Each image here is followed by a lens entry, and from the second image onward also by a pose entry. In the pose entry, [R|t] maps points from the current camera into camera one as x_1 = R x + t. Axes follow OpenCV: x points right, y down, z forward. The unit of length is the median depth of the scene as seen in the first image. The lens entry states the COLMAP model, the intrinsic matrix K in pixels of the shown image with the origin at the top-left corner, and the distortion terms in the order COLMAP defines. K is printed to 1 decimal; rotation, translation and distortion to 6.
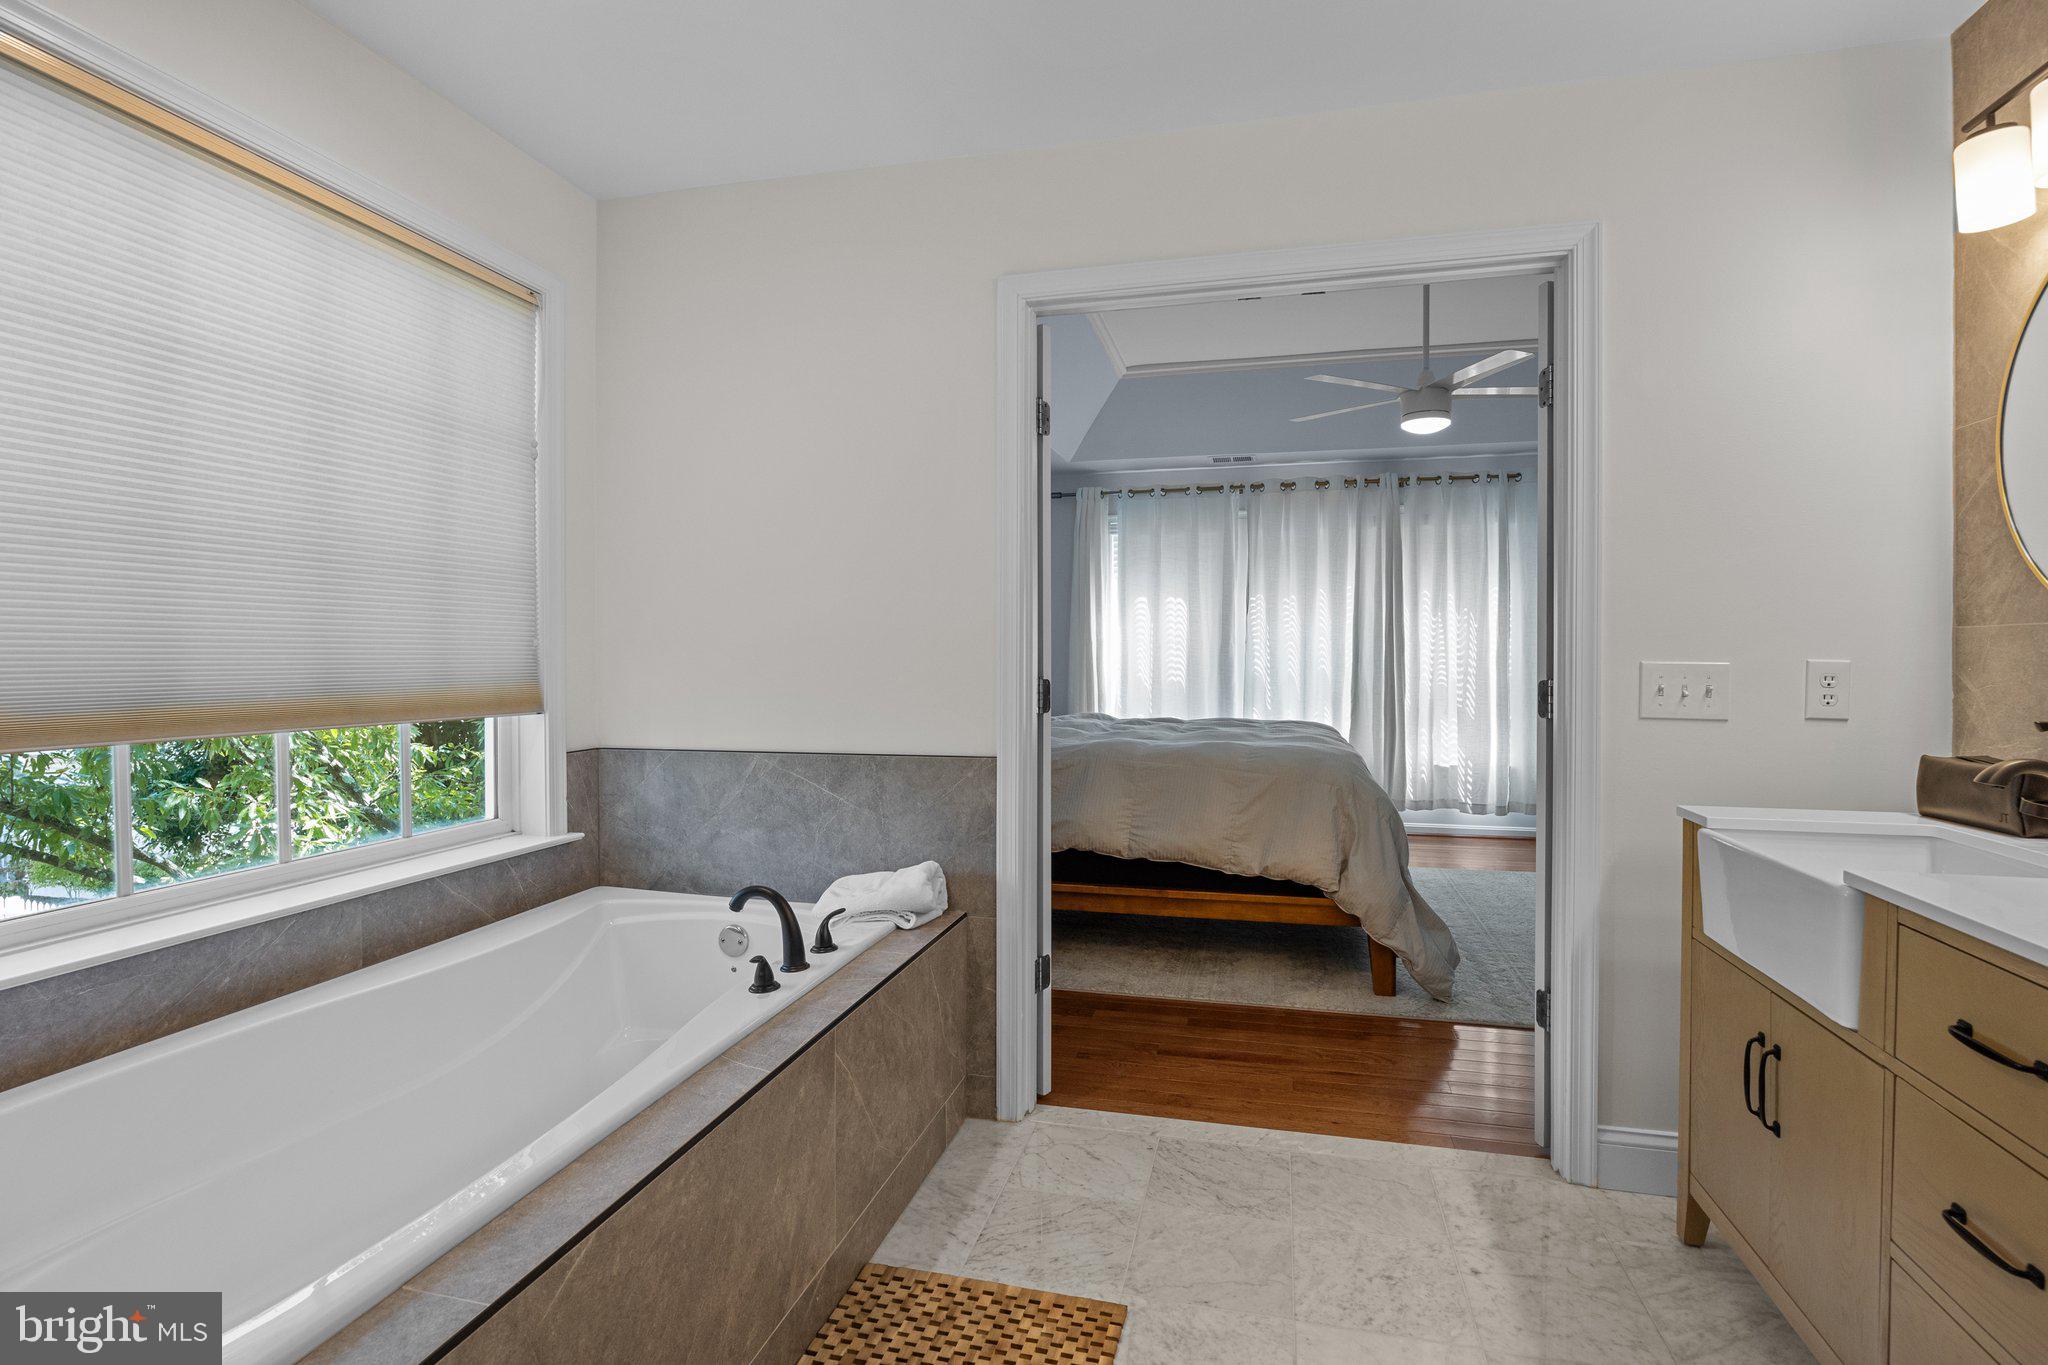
lens RADIAL K [[1009.7, 0, 1031.6], [0, 1009.7, 677.6], [0, 0, 1]] dist [-0.011704, 0.000038]
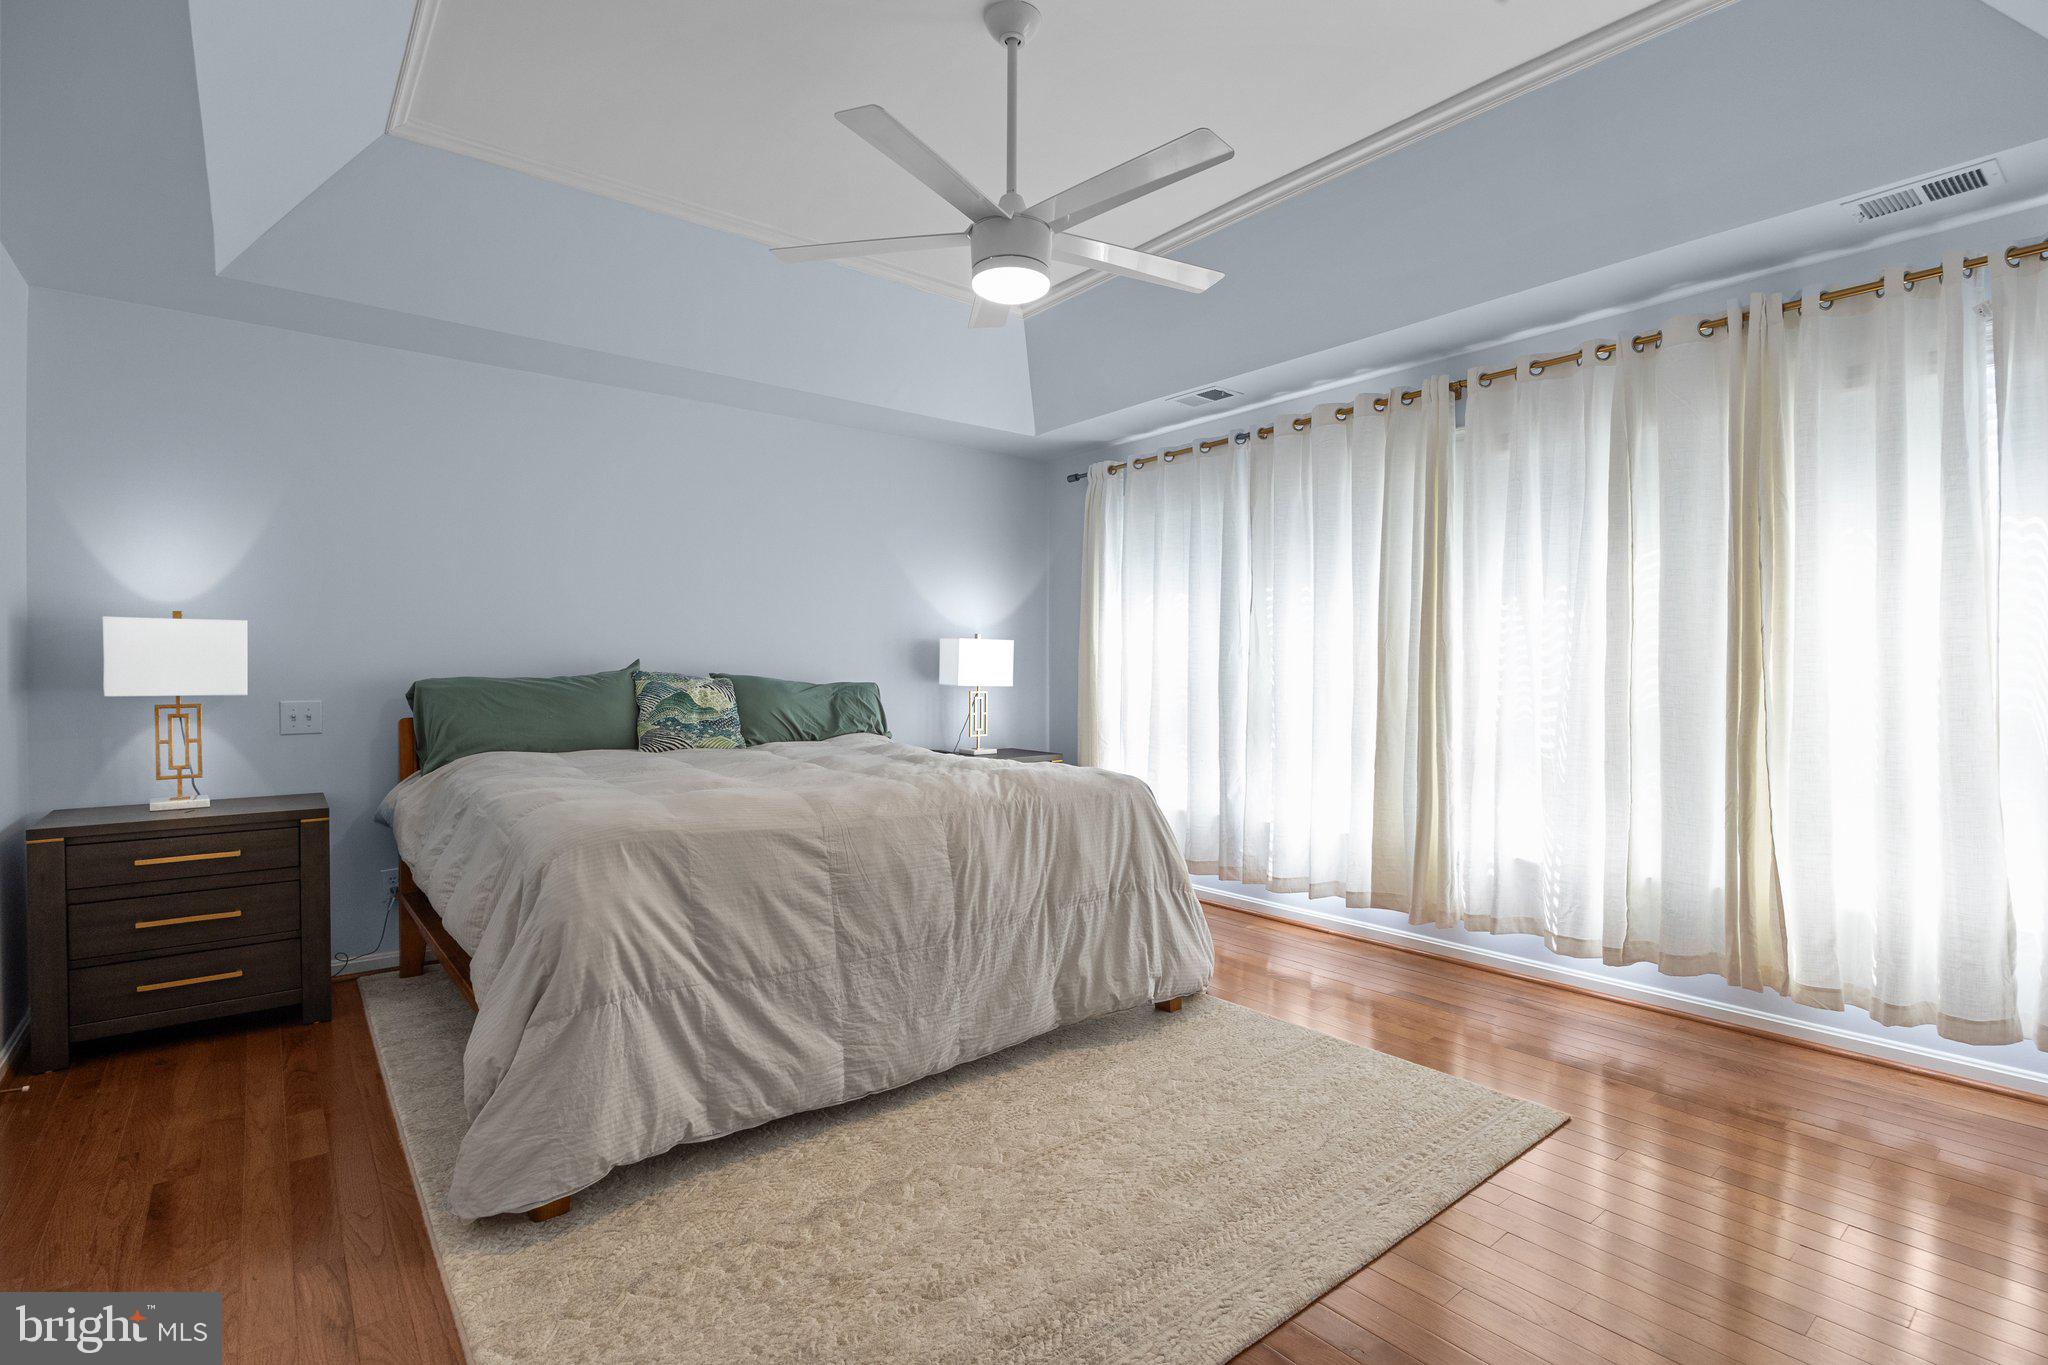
lens RADIAL K [[969.7, 0, 1028.2], [0, 969.7, 675.2], [0, 0, 1]] dist [-0.013833, 0.001847]
pose [[0.792174, 0.000432, -0.610295, 0.507377], [-0.008975, 0.999900, -0.010942, -0.010573], [0.610229, 0.014146, 0.792099, 0.369308]]
